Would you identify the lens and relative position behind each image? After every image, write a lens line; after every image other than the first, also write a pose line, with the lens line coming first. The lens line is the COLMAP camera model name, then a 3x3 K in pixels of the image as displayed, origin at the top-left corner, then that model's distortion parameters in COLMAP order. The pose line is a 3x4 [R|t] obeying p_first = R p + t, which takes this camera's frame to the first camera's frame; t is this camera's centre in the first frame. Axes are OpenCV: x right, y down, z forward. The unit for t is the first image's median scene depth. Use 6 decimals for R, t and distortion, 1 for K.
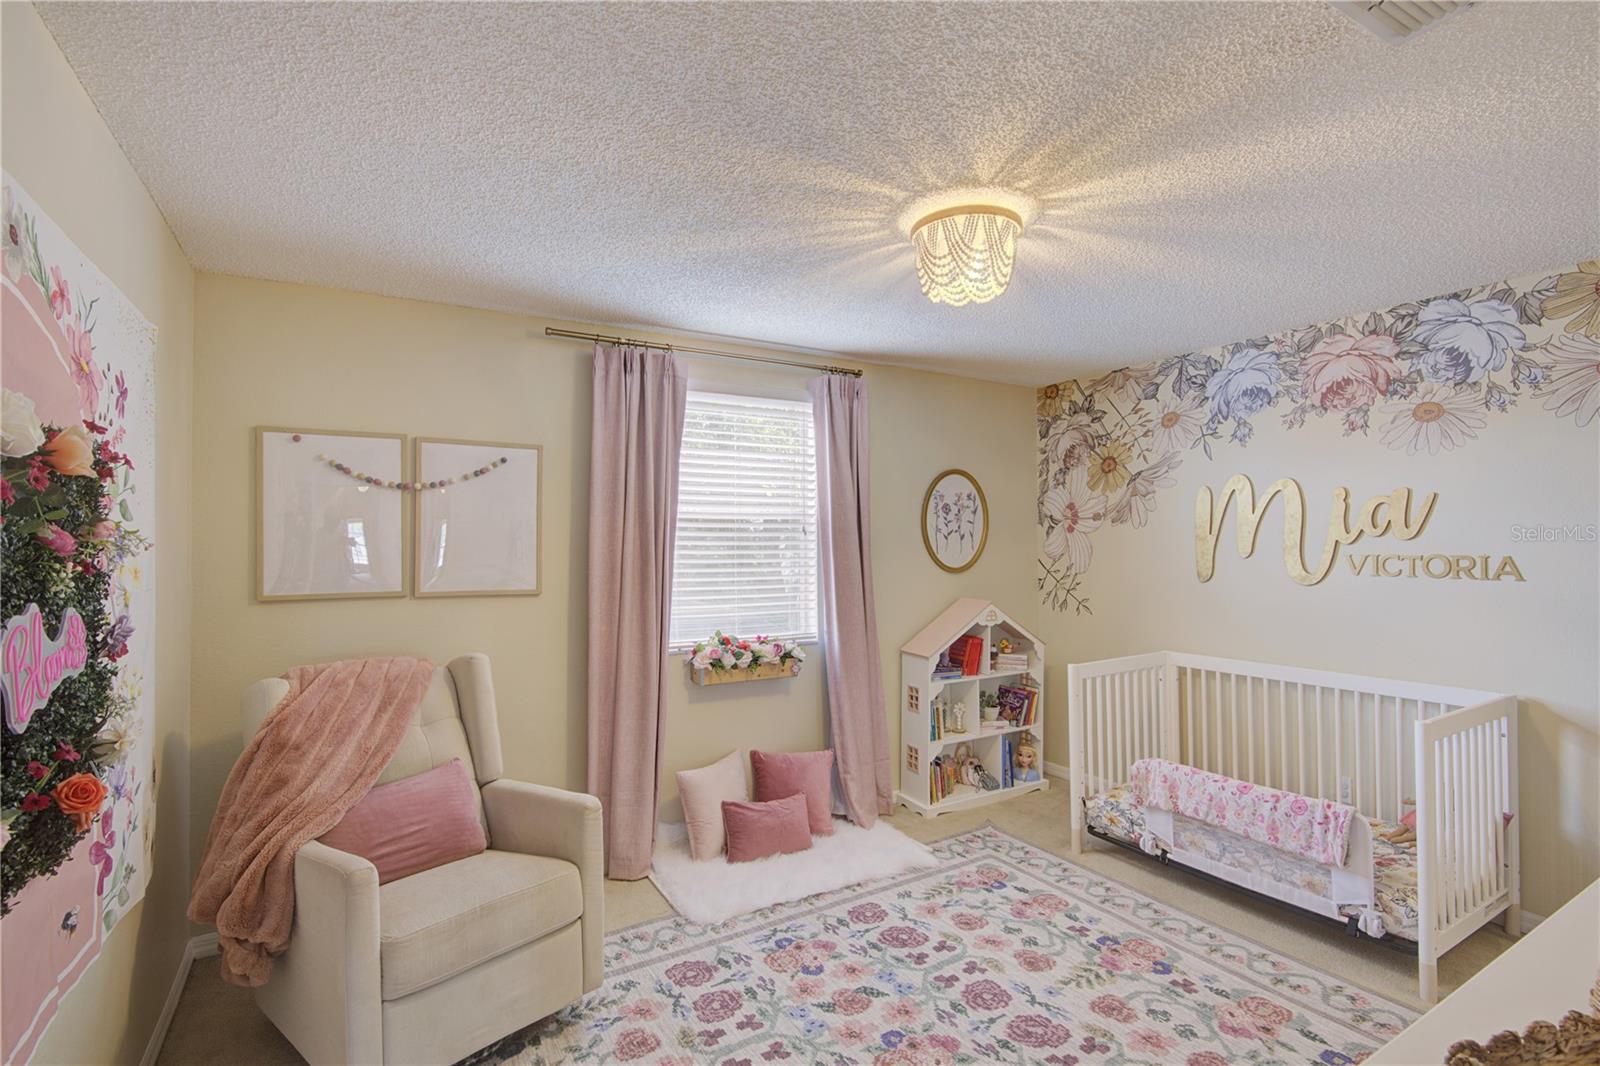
lens RADIAL K [[753.4, 0, 797.6], [0, 753.4, 536.4], [0, 0, 1]] dist [0.001509, -0.001078]
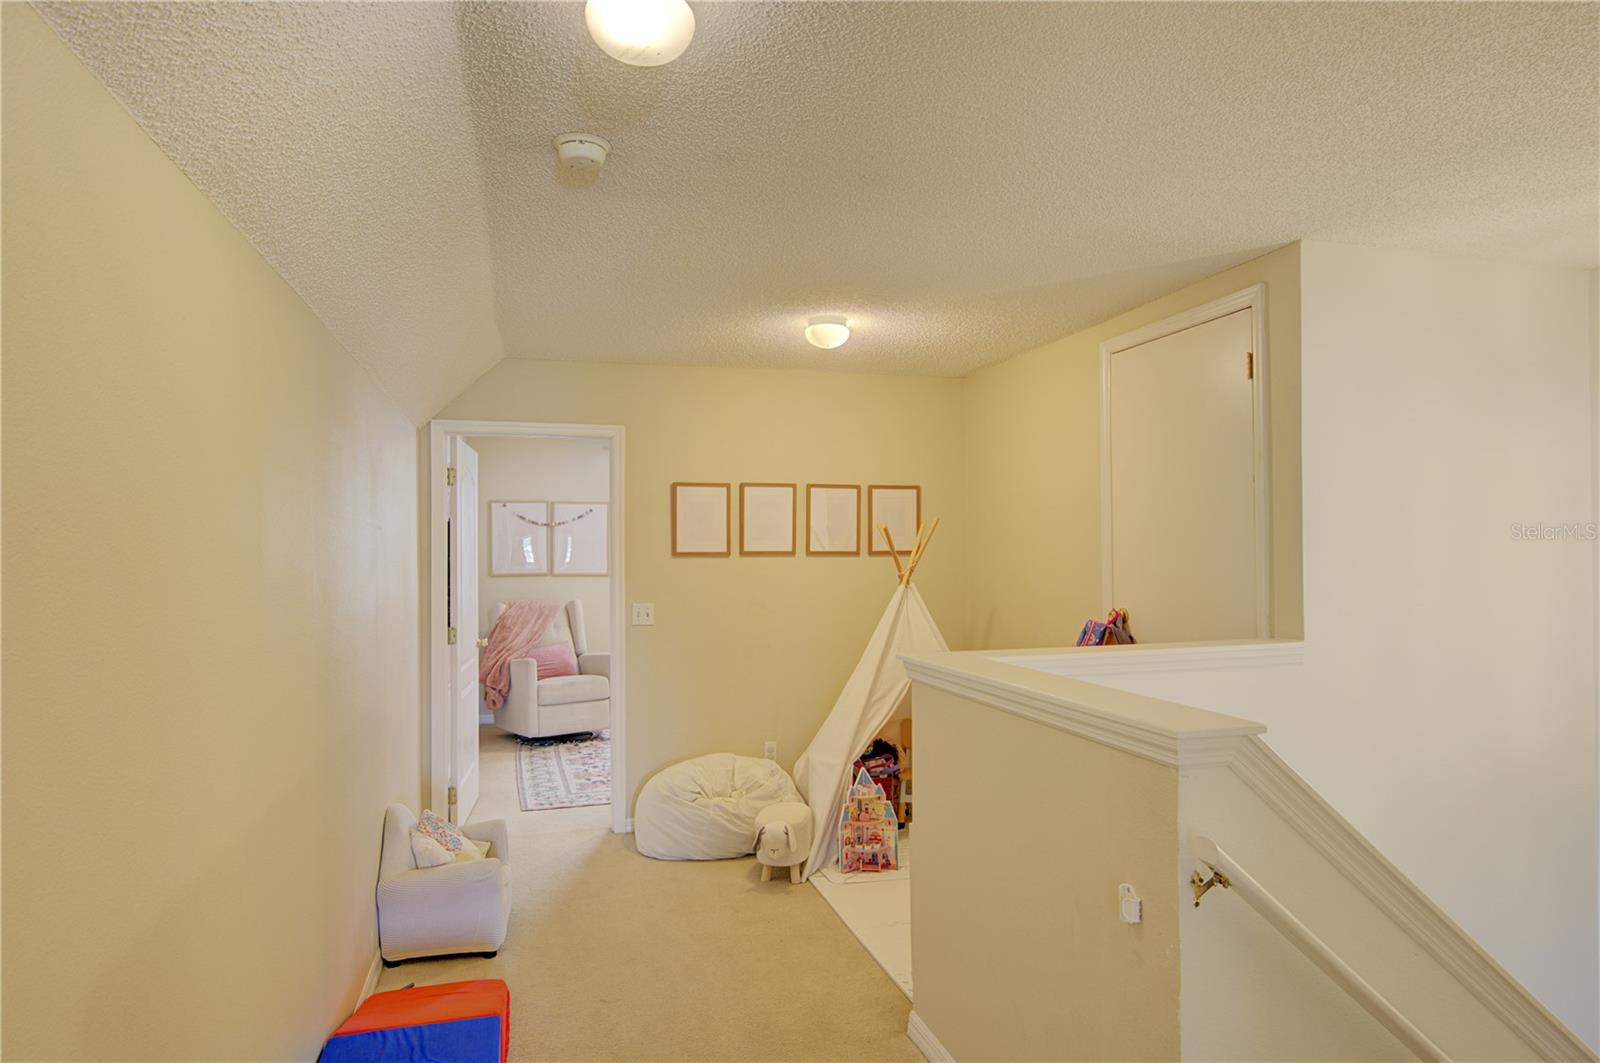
lens RADIAL K [[942.0, 0, 797.8], [0, 942.0, 539.1], [0, 0, 1]] dist [0.003902, 0.000225]
pose [[0.969715, -0.004684, -0.244196, 0.792642], [0.005846, 0.999975, 0.004034, -0.029166], [0.244171, -0.005339, 0.969717, -1.375713]]
